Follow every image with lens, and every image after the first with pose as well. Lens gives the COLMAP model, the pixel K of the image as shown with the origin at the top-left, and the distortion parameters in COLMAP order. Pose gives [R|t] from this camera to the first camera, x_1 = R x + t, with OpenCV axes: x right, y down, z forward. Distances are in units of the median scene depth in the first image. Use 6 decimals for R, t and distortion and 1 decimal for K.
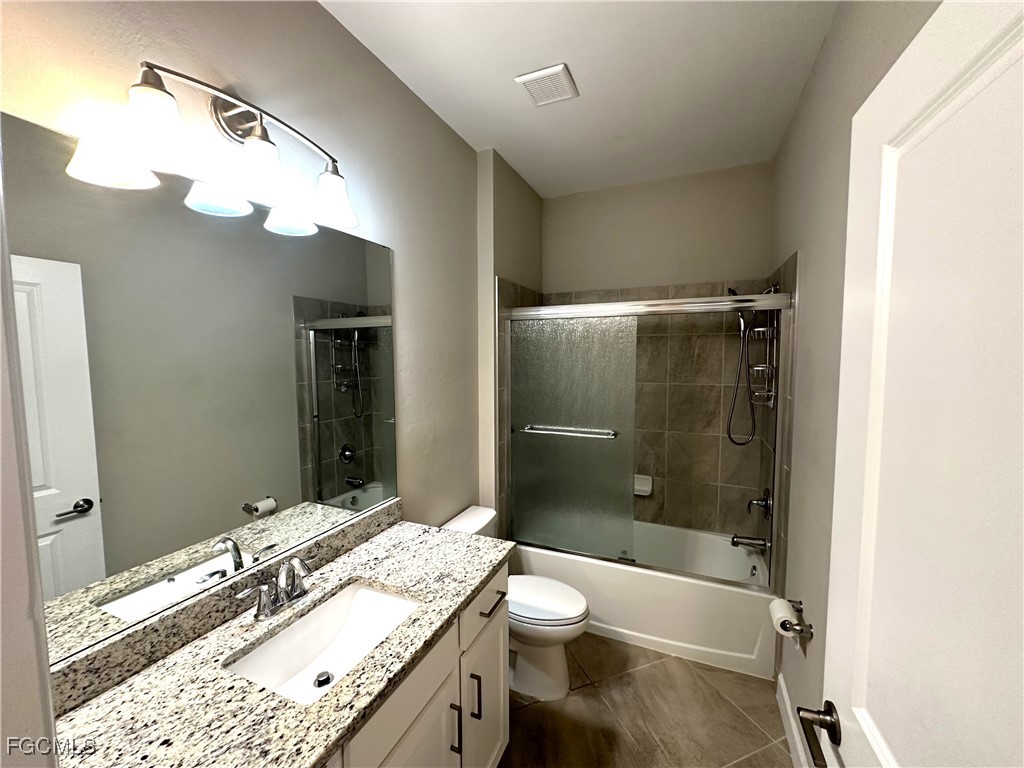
lens RADIAL K [[407.7, 0, 511.0], [0, 407.7, 384.0], [0, 0, 1]] dist [-0.003058, 0.000206]
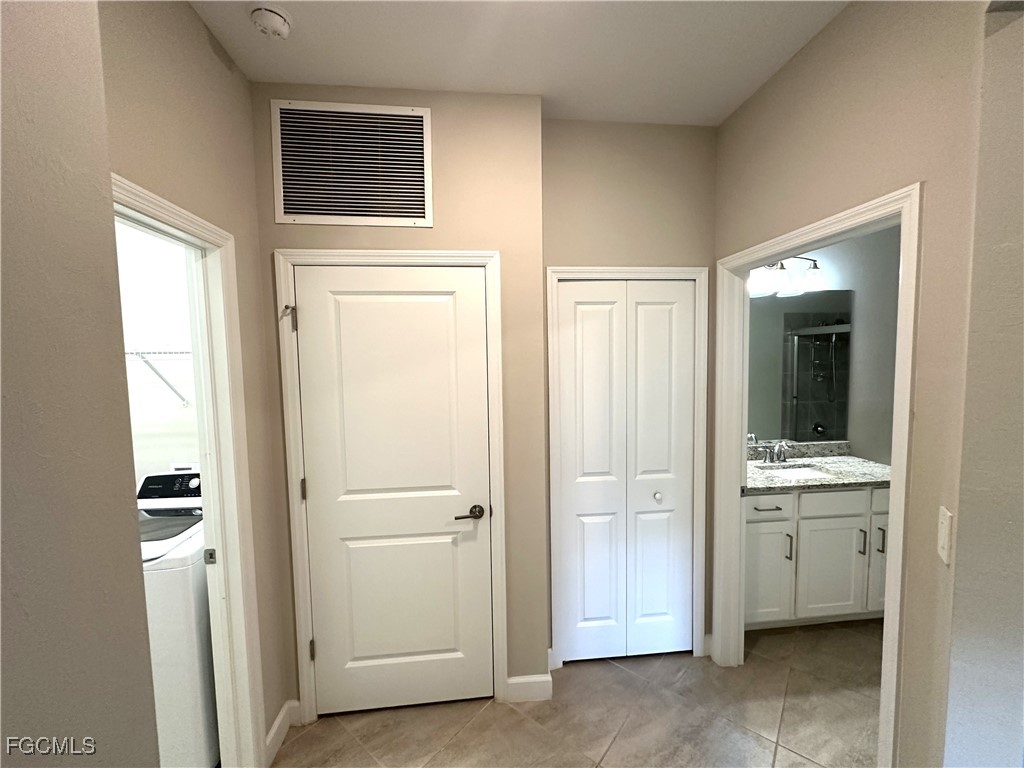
lens RADIAL K [[407.7, 0, 511.0], [0, 407.7, 384.0], [0, 0, 1]] dist [-0.003058, 0.000206]
pose [[0.490538, 0.052964, -0.869808, 0.261872], [-0.047406, 0.998295, 0.034053, 0.032691], [0.870129, 0.024530, 0.492213, -0.550635]]
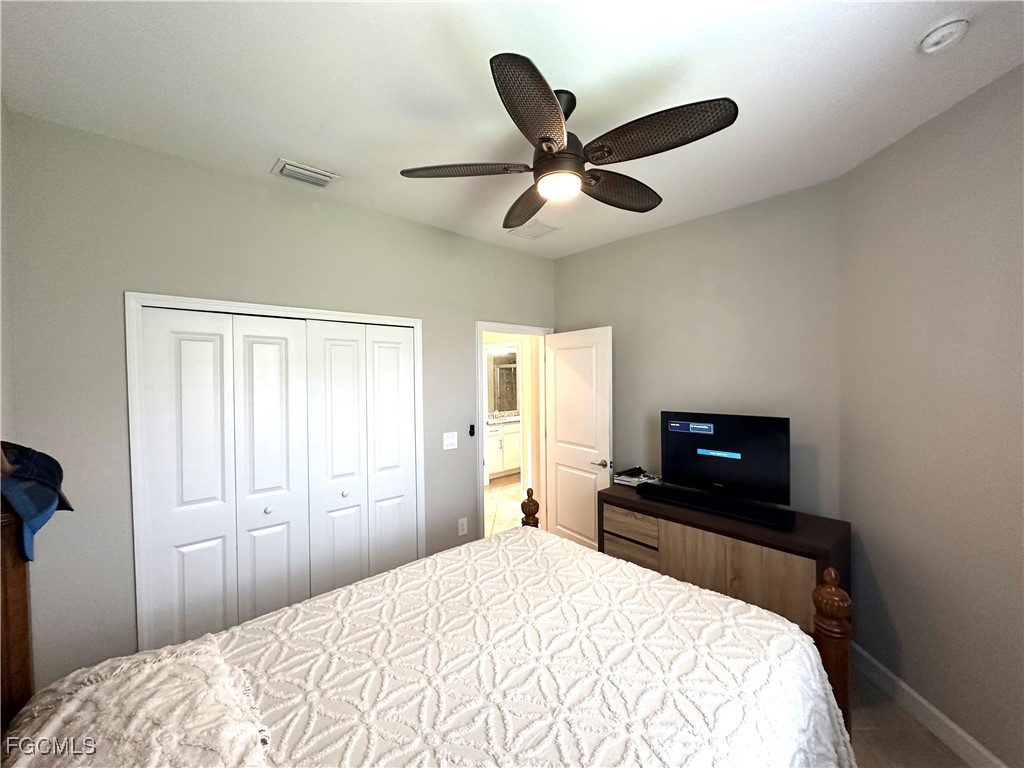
lens RADIAL K [[407.7, 0, 511.0], [0, 407.7, 384.0], [0, 0, 1]] dist [-0.003058, 0.000206]
pose [[0.917066, -0.006032, -0.398691, 0.773292], [-0.019370, 0.998031, -0.059655, 0.156173], [0.398266, 0.062430, 0.915143, -1.663059]]
